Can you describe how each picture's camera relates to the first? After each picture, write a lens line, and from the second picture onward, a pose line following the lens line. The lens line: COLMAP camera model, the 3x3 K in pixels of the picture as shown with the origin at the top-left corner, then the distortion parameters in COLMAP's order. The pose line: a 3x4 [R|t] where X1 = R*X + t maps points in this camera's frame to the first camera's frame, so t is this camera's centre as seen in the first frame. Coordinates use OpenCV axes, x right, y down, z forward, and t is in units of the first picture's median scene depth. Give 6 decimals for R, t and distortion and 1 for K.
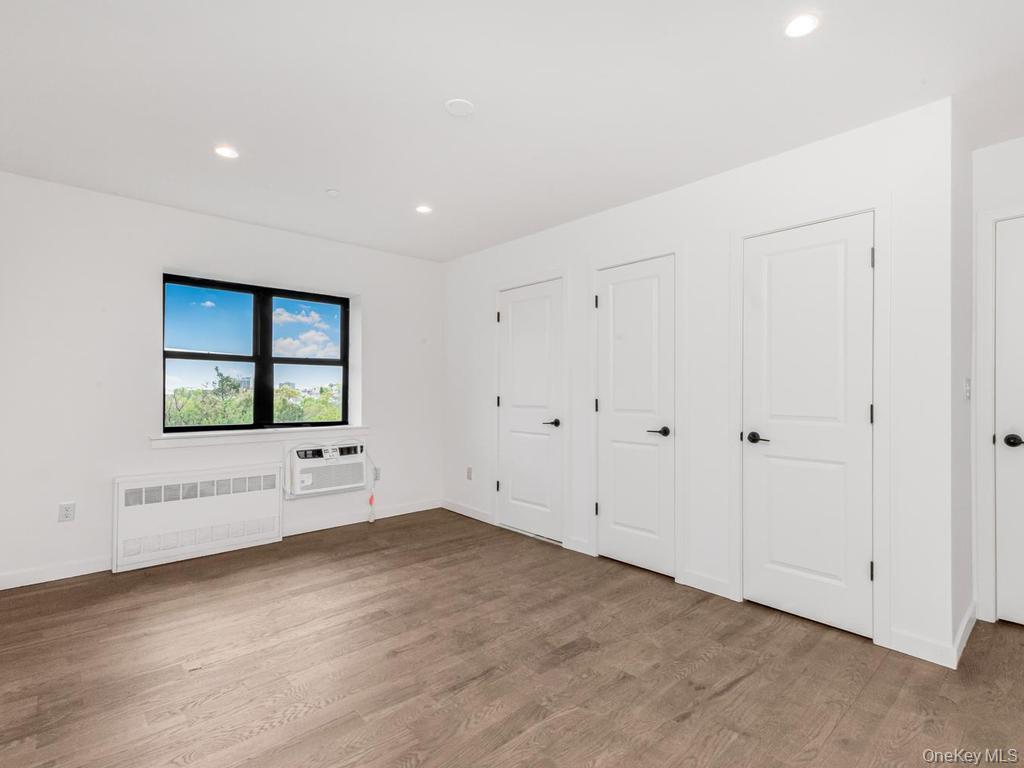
lens RADIAL K [[504.0, 0, 502.5], [0, 504.0, 381.2], [0, 0, 1]] dist [0.034263, -0.001150]
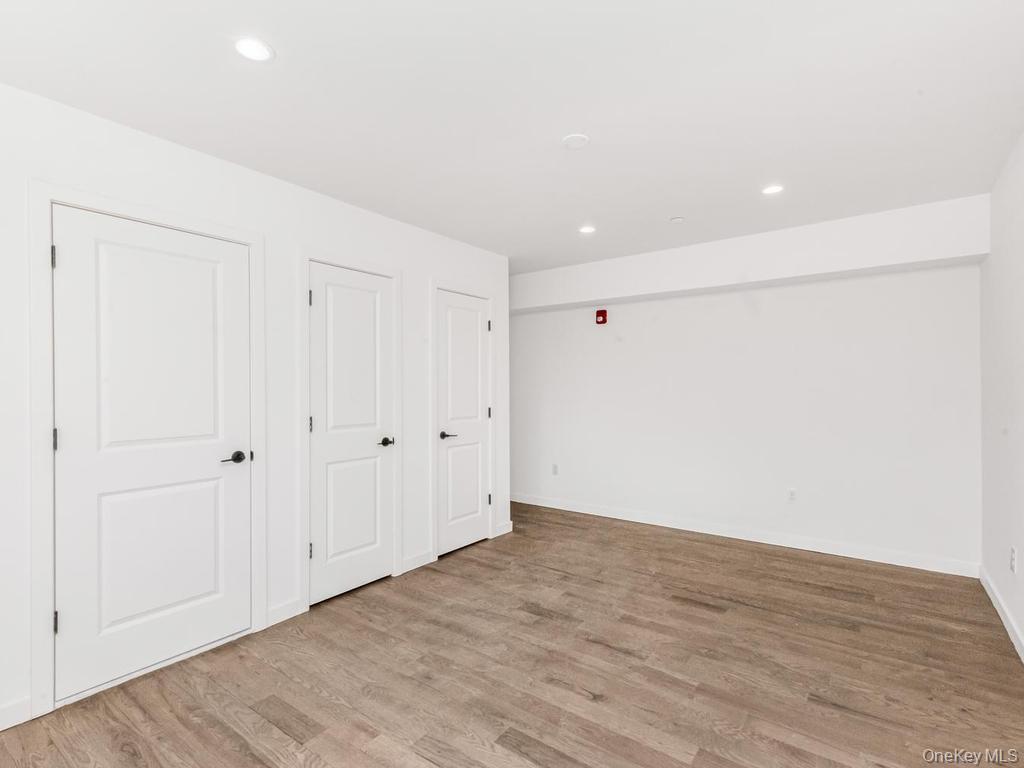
lens RADIAL K [[504.0, 0, 509.8], [0, 504.0, 387.1], [0, 0, 1]] dist [0.034263, -0.001150]
pose [[-0.199682, -0.002731, 0.979857, -0.778596], [-0.015424, 0.999881, -0.000356, -0.023955], [-0.979739, -0.015184, -0.199700, 0.957366]]
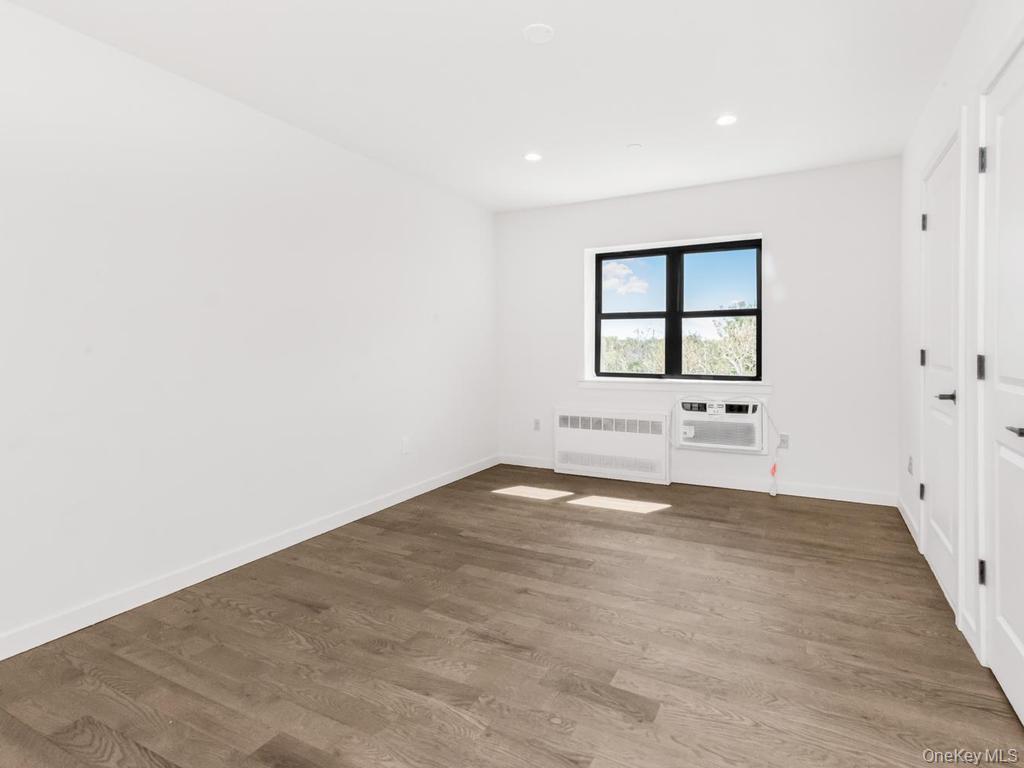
lens RADIAL K [[504.0, 0, 556.0], [0, 504.0, 359.5], [0, 0, 1]] dist [0.034263, -0.001150]
pose [[0.396375, 0.019597, -0.917879, 0.546886], [0.026007, 0.999131, 0.032563, 0.013954], [0.917720, -0.036778, 0.395521, 0.467805]]
